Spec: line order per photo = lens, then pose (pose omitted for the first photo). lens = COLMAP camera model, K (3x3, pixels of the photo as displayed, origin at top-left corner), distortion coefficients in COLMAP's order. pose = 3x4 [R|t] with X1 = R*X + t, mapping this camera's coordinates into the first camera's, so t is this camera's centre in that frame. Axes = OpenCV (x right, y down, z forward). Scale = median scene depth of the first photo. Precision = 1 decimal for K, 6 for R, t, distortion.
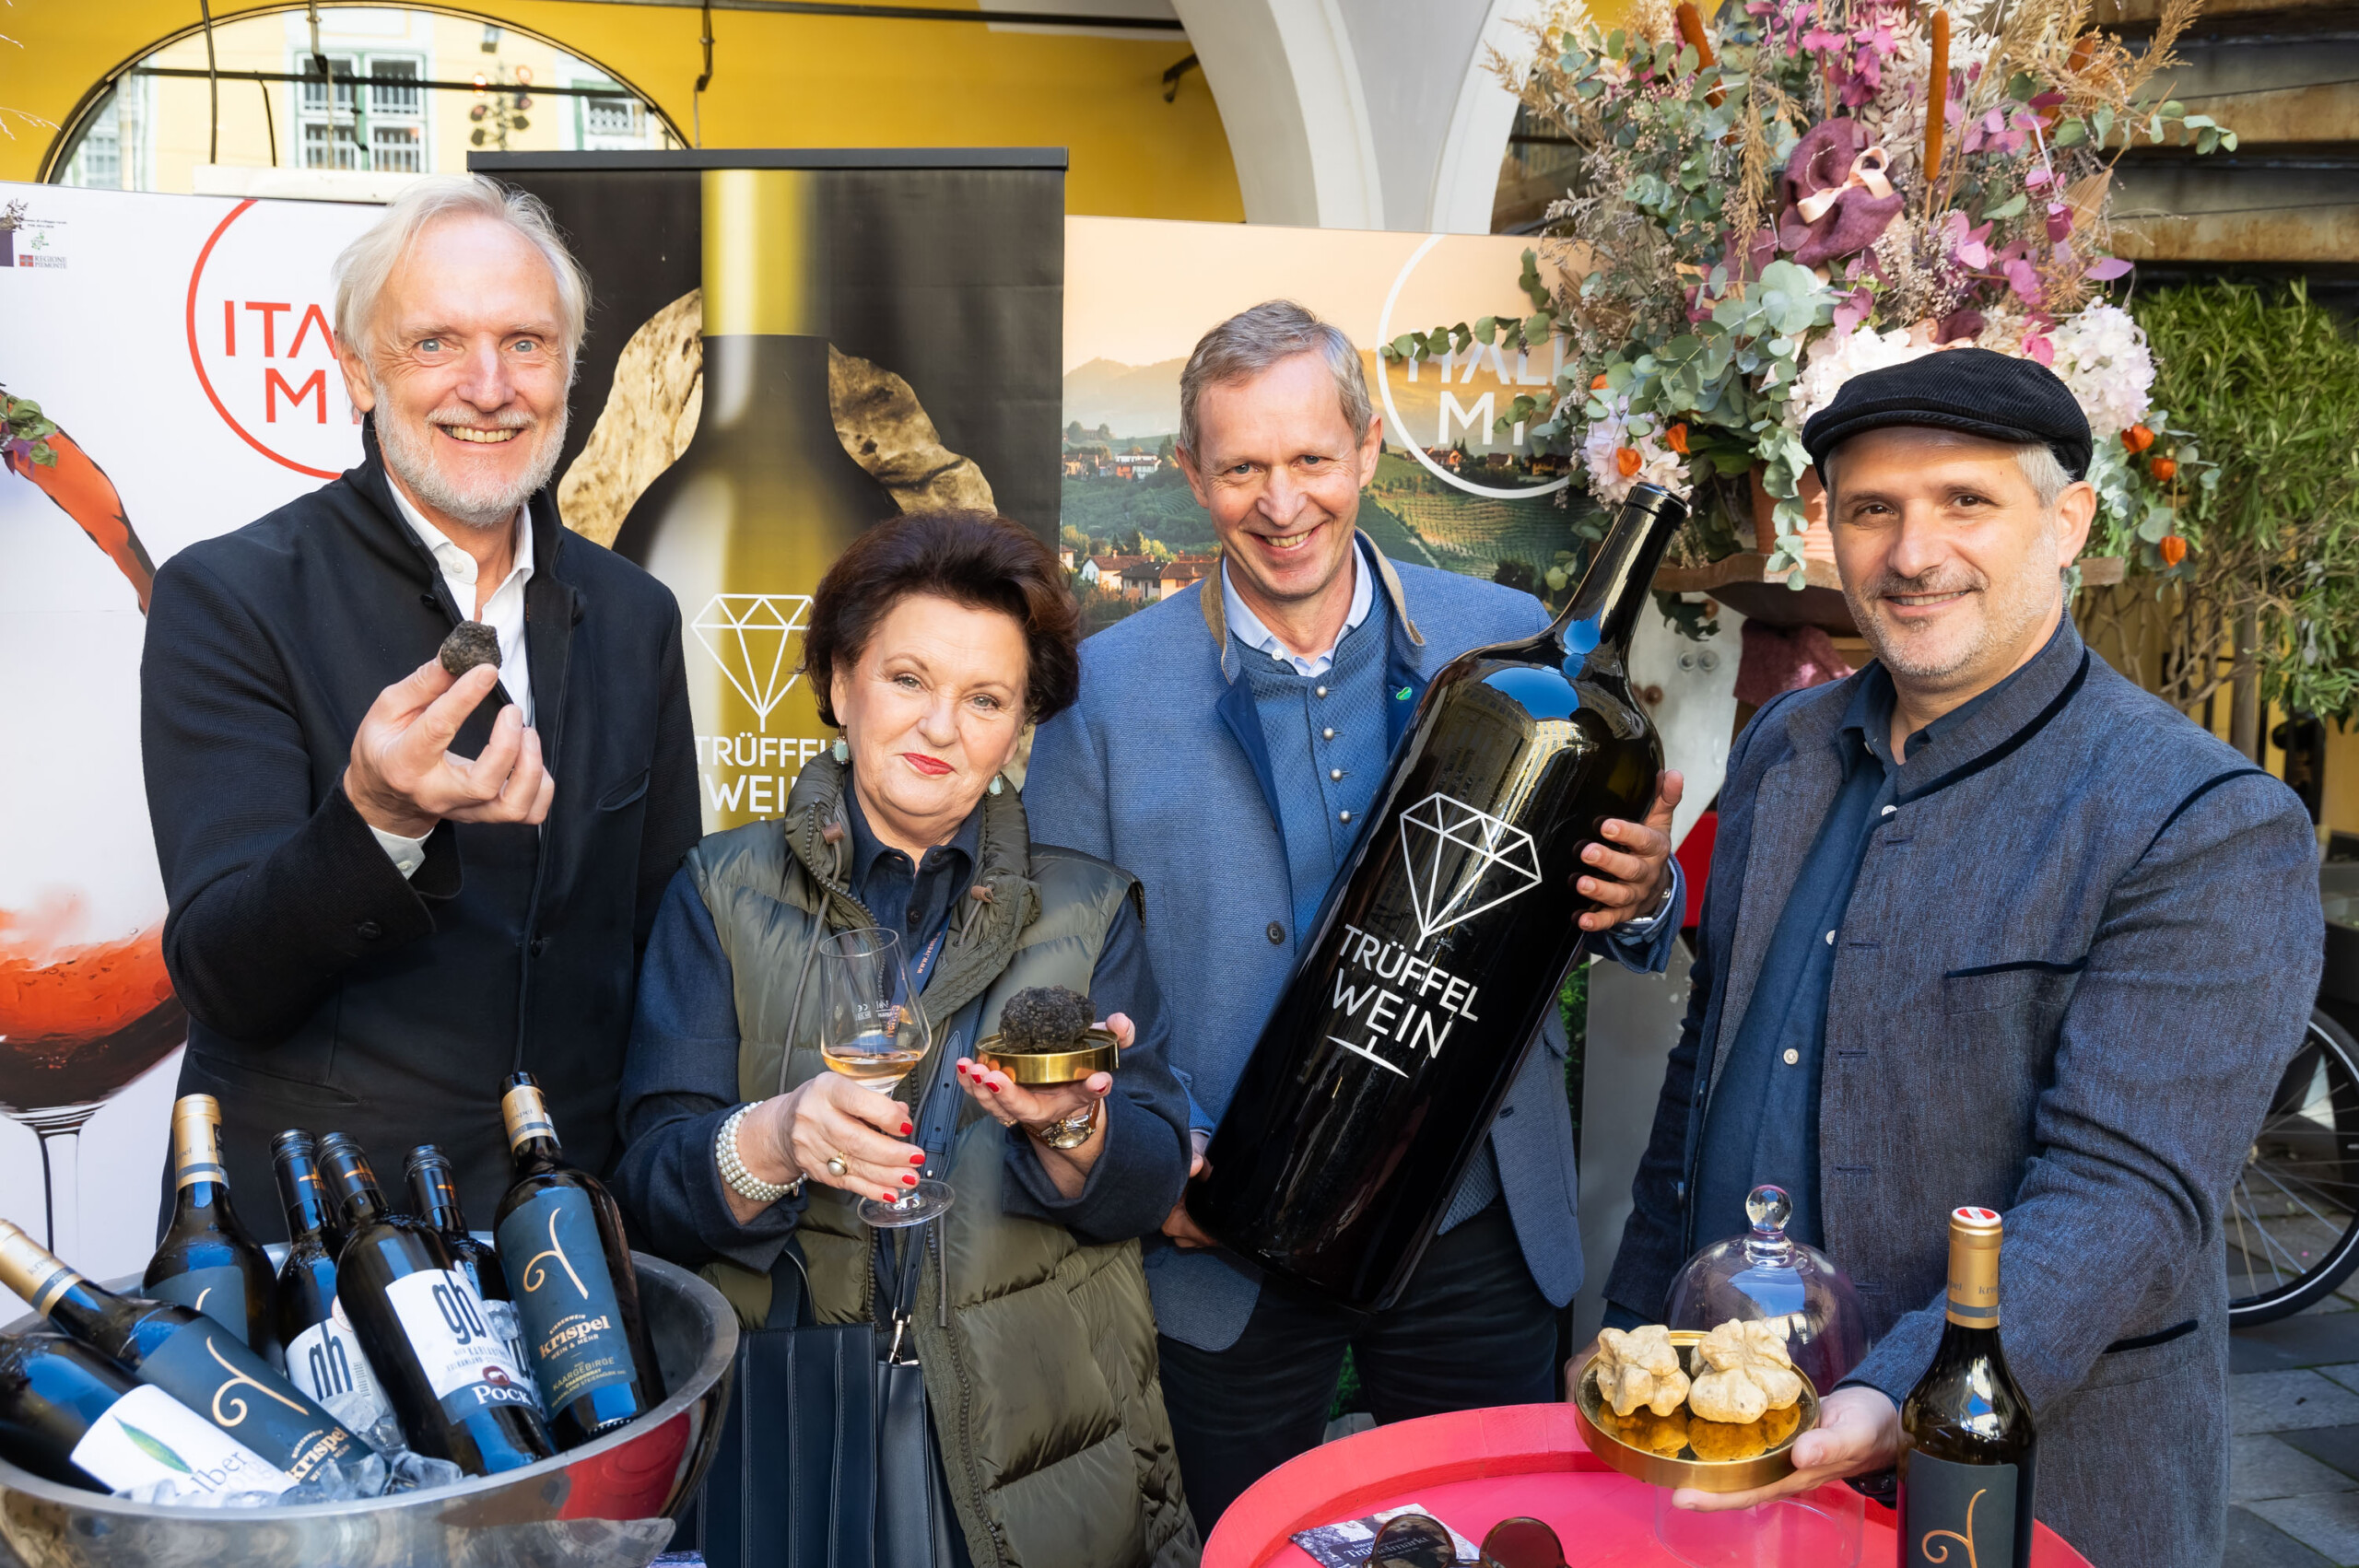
lens RADIAL K [[2569.1, 0, 1112.1], [0, 2569.1, 749.8], [0, 0, 1]] dist [0.015804, 0.000000]
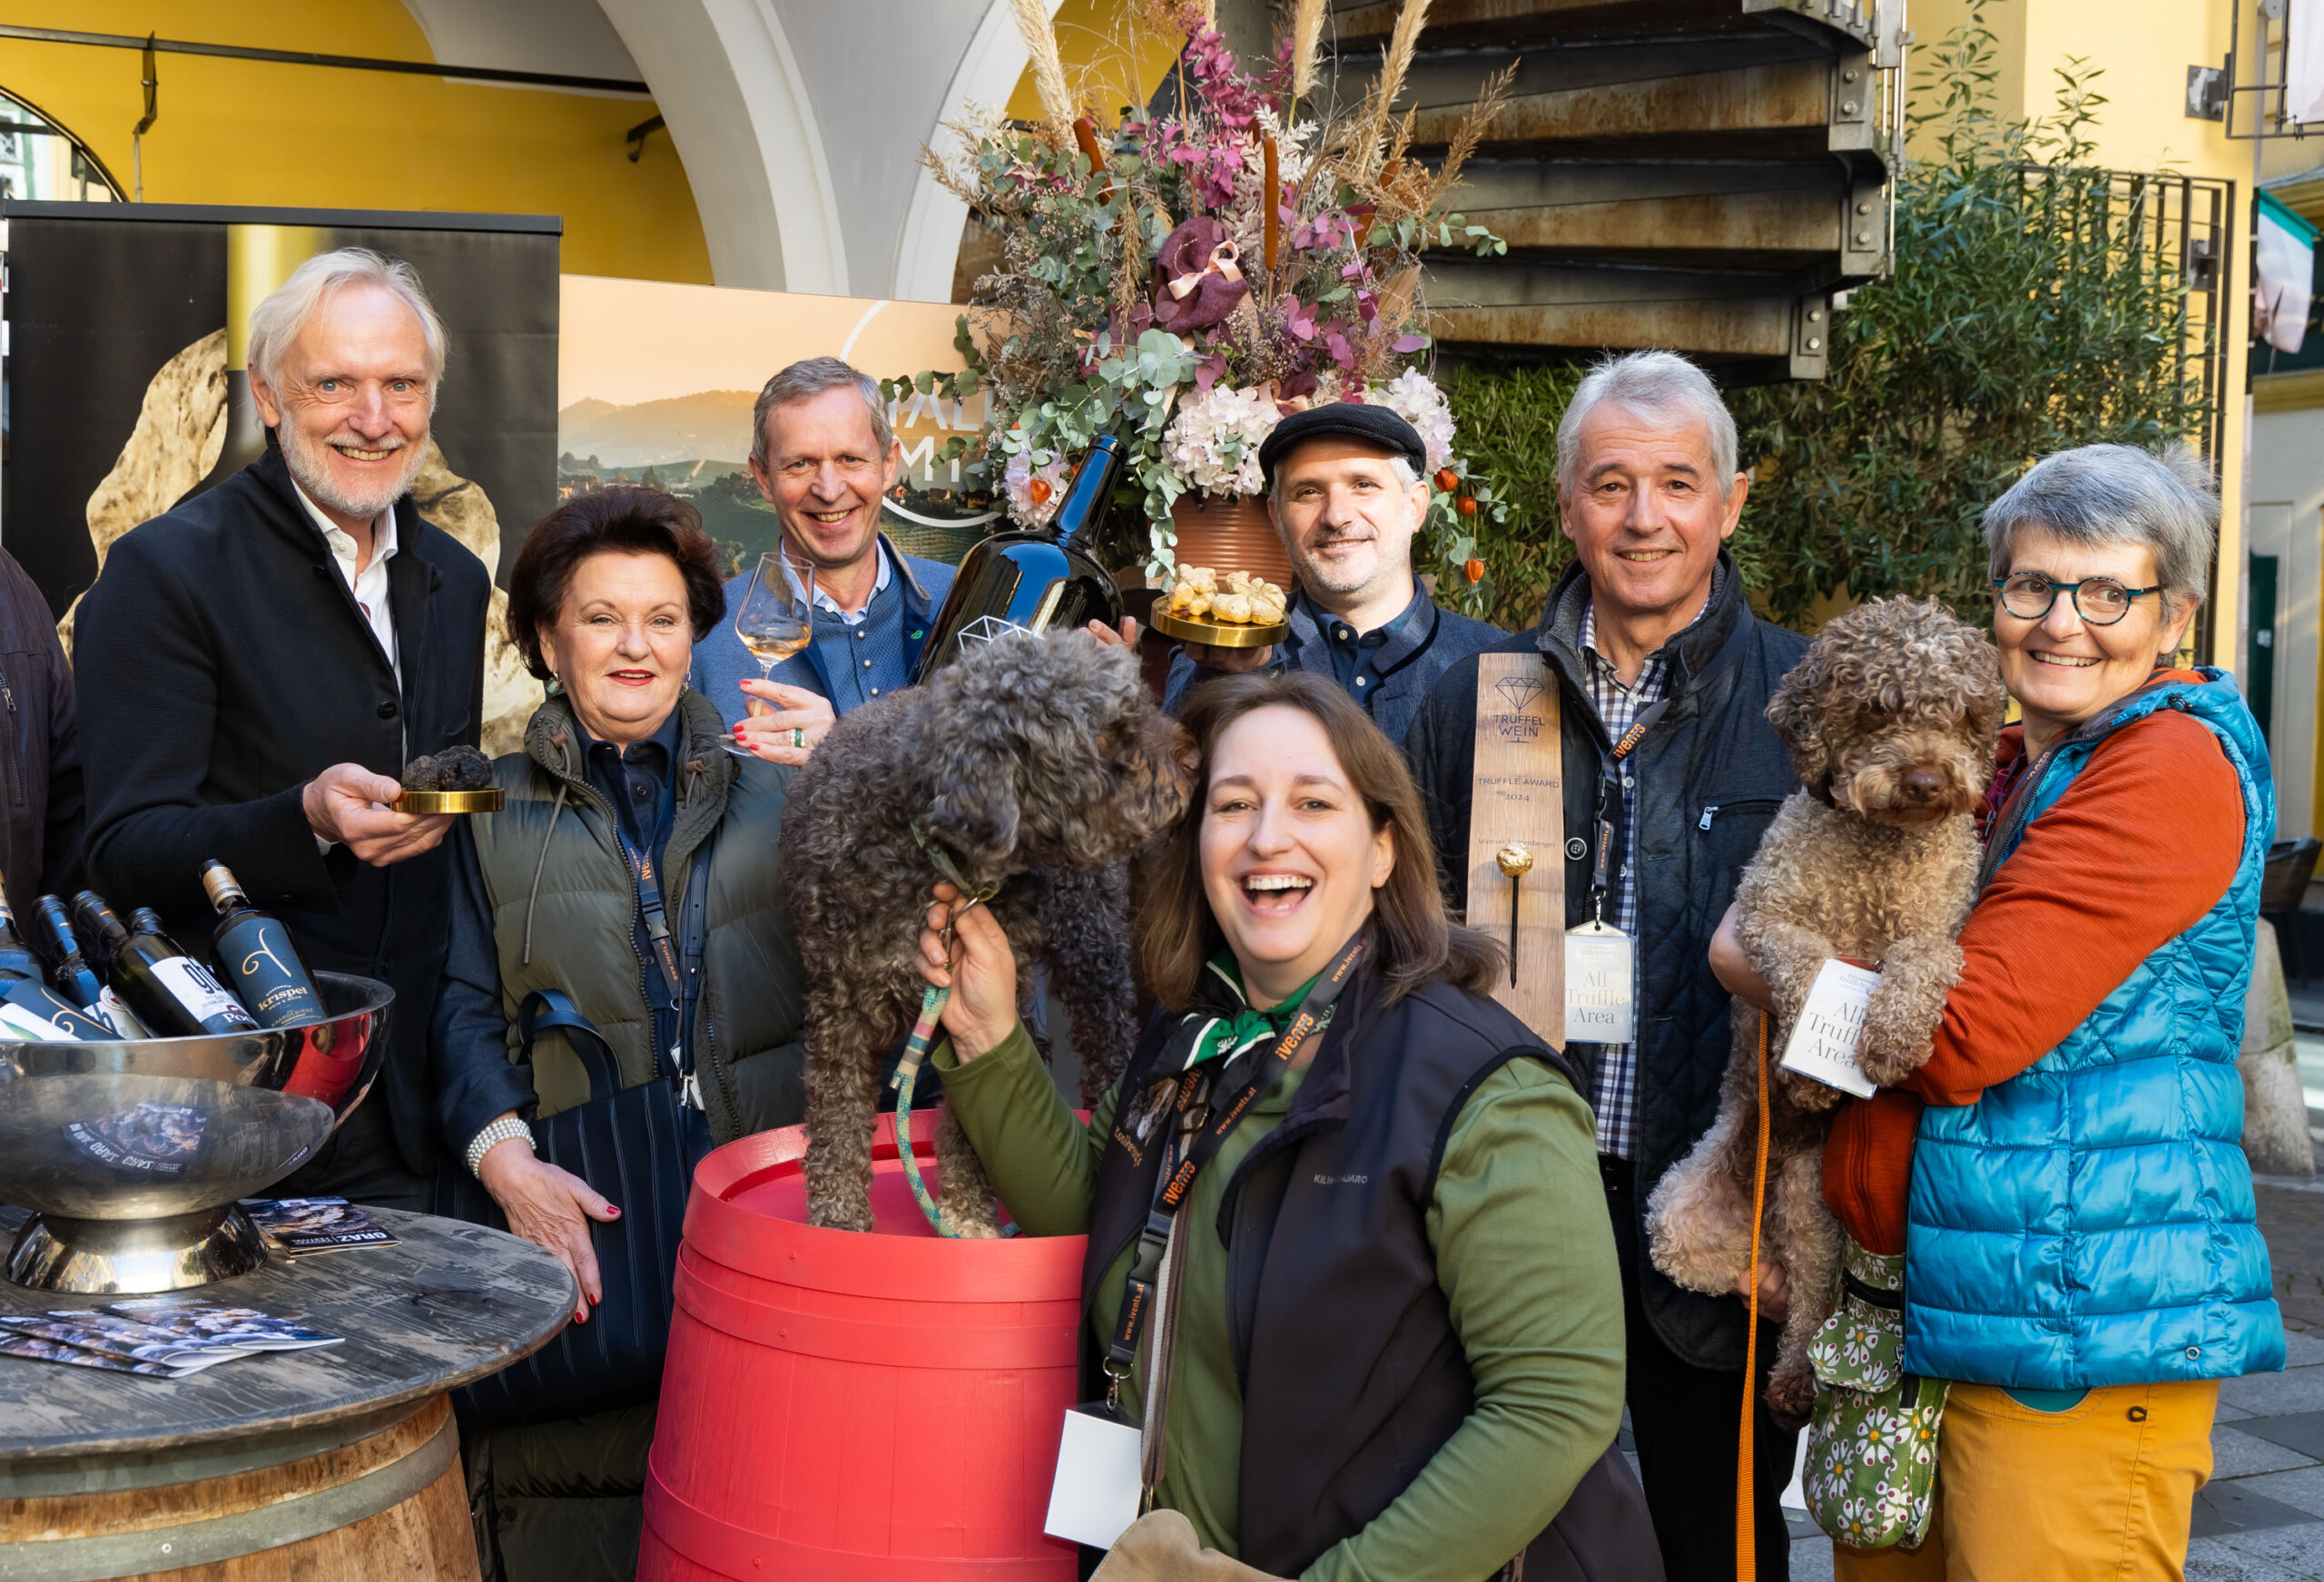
lens RADIAL K [[2979.5, 0, 1214.0], [0, 2979.5, 760.5], [0, 0, 1]] dist [-0.004502, 0.000000]
pose [[0.976141, -0.003055, 0.217116, -0.022544], [0.013141, 0.998899, -0.045028, 0.074717], [-0.216740, 0.046806, 0.975107, -0.358757]]
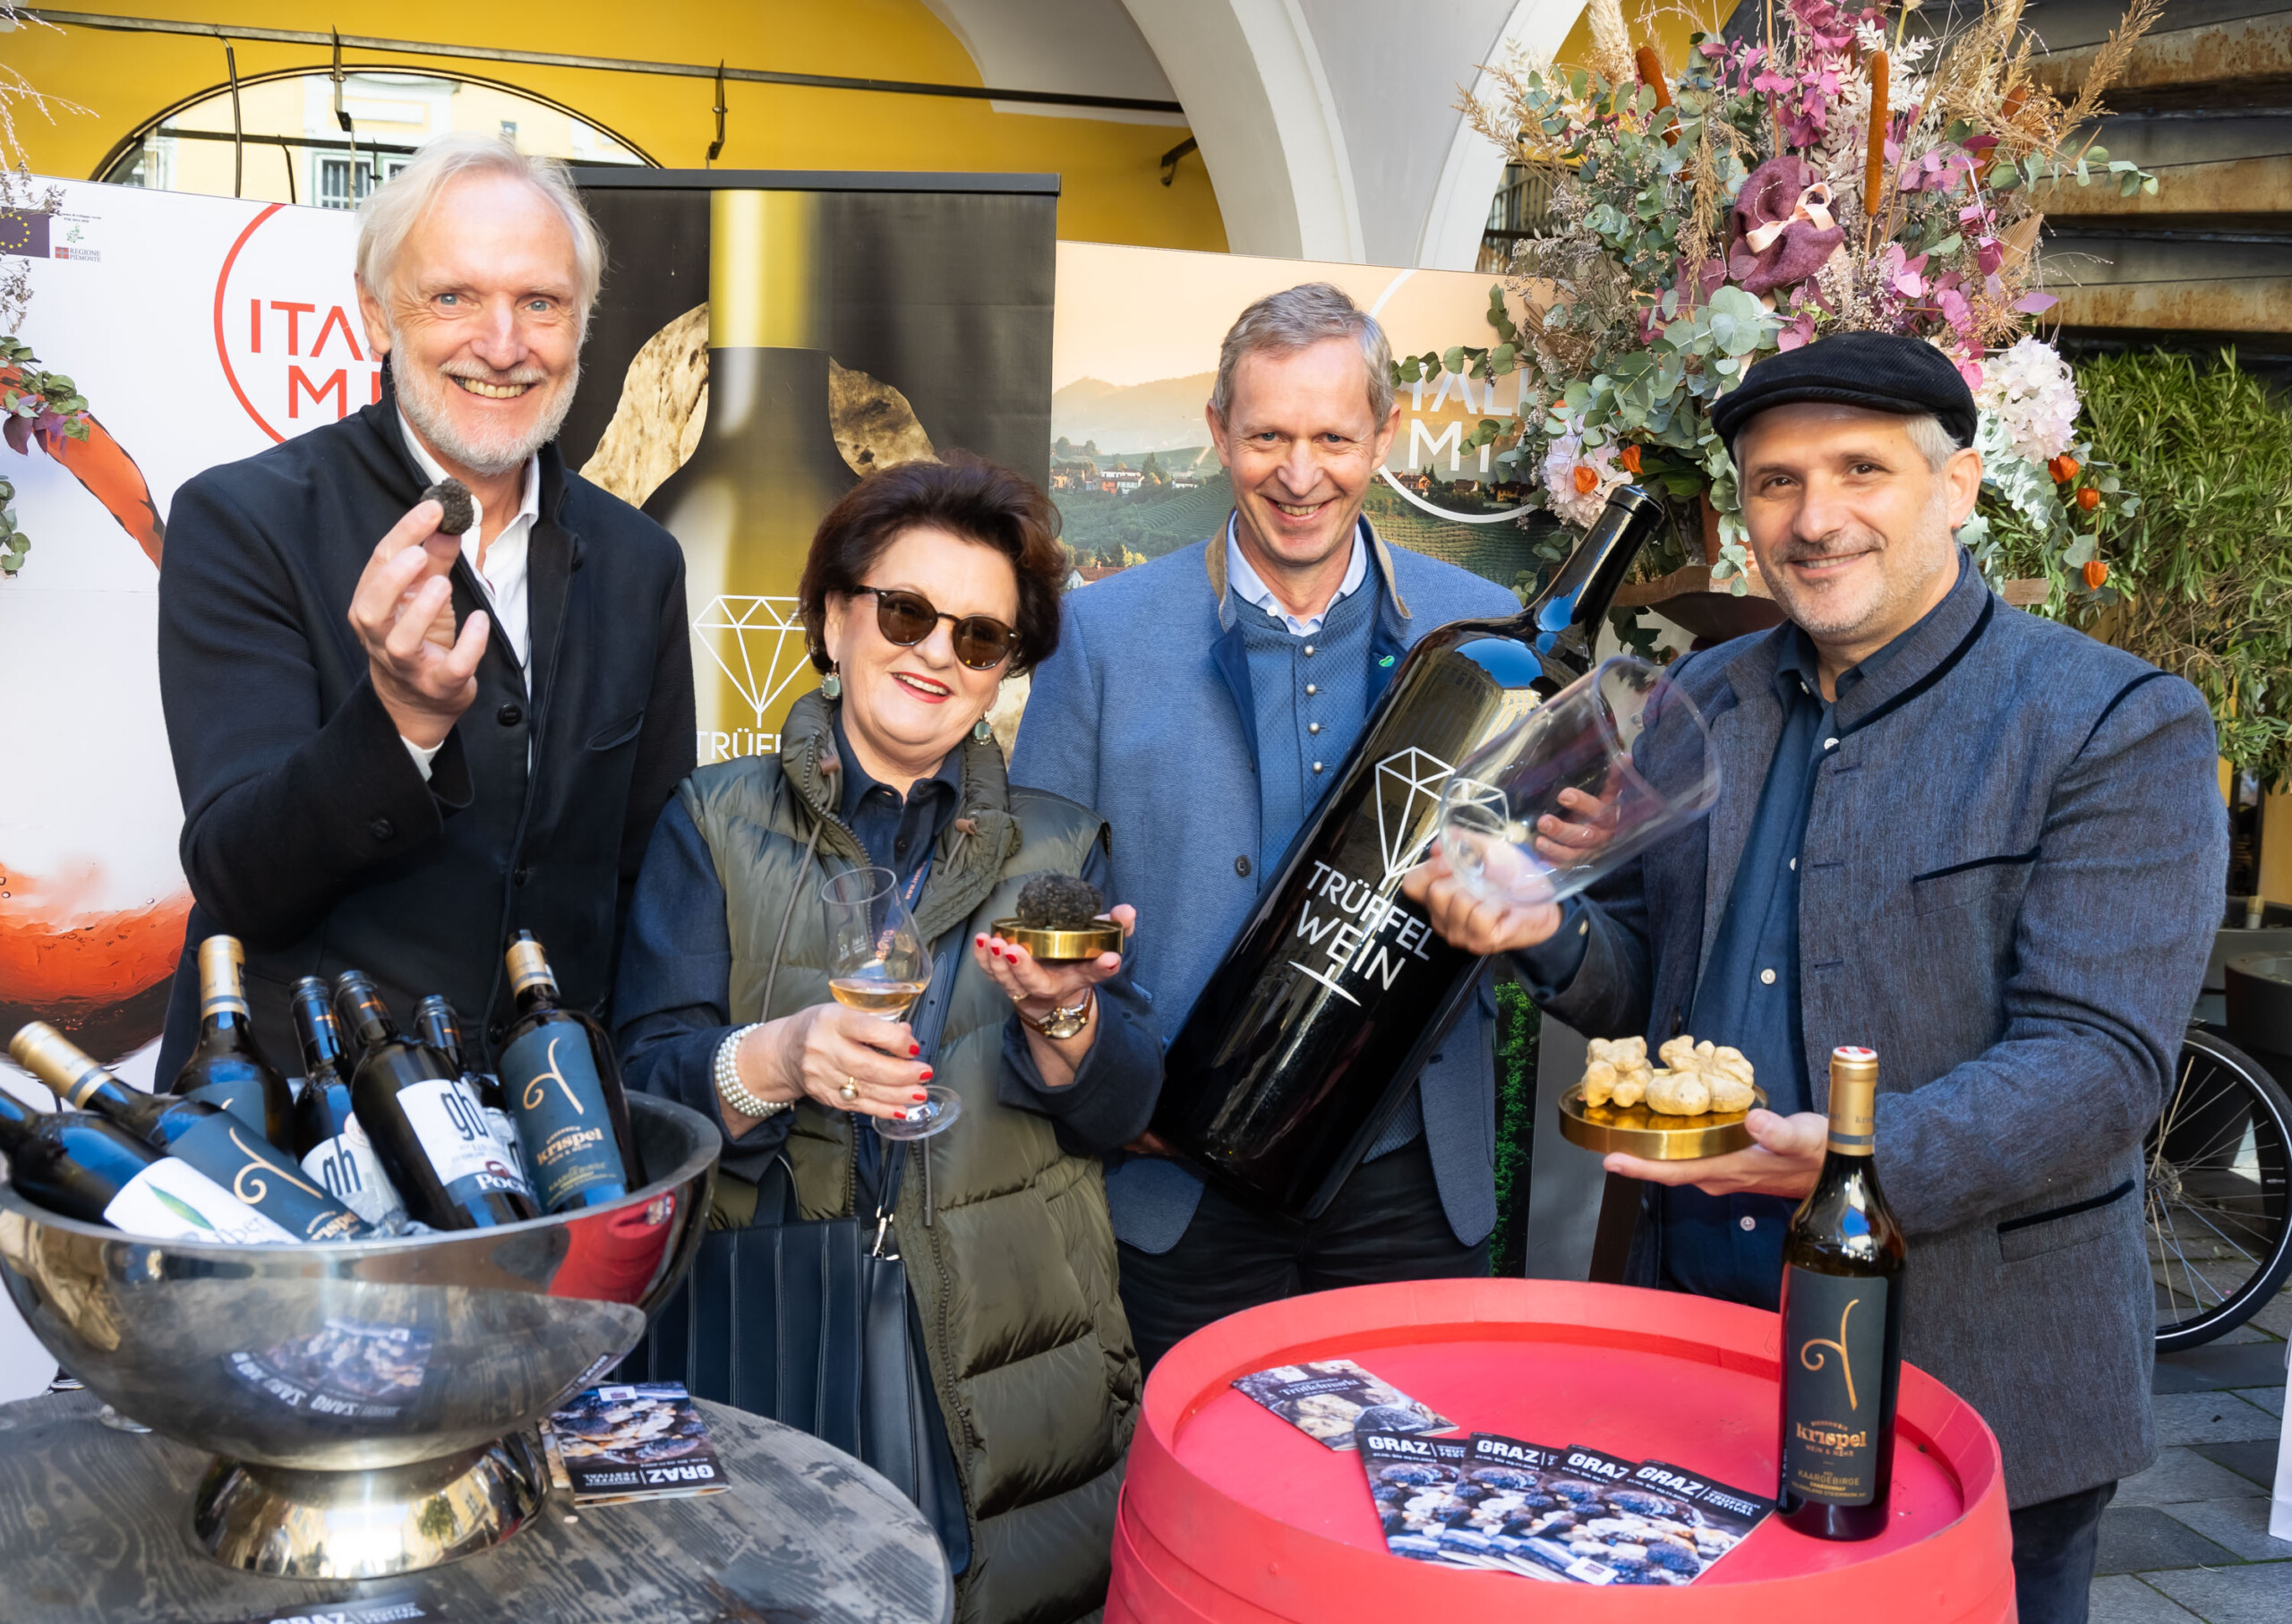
lens RADIAL K [[2514.4, 0, 1155.3], [0, 2514.4, 833.8], [0, 0, 1]] dist [0.016611, 0.000000]
pose [[0.999656, 0.017772, 0.019295, 0.006512], [-0.017619, 0.999812, -0.008036, 0.043118], [-0.019434, 0.007694, 0.999782, -0.028786]]
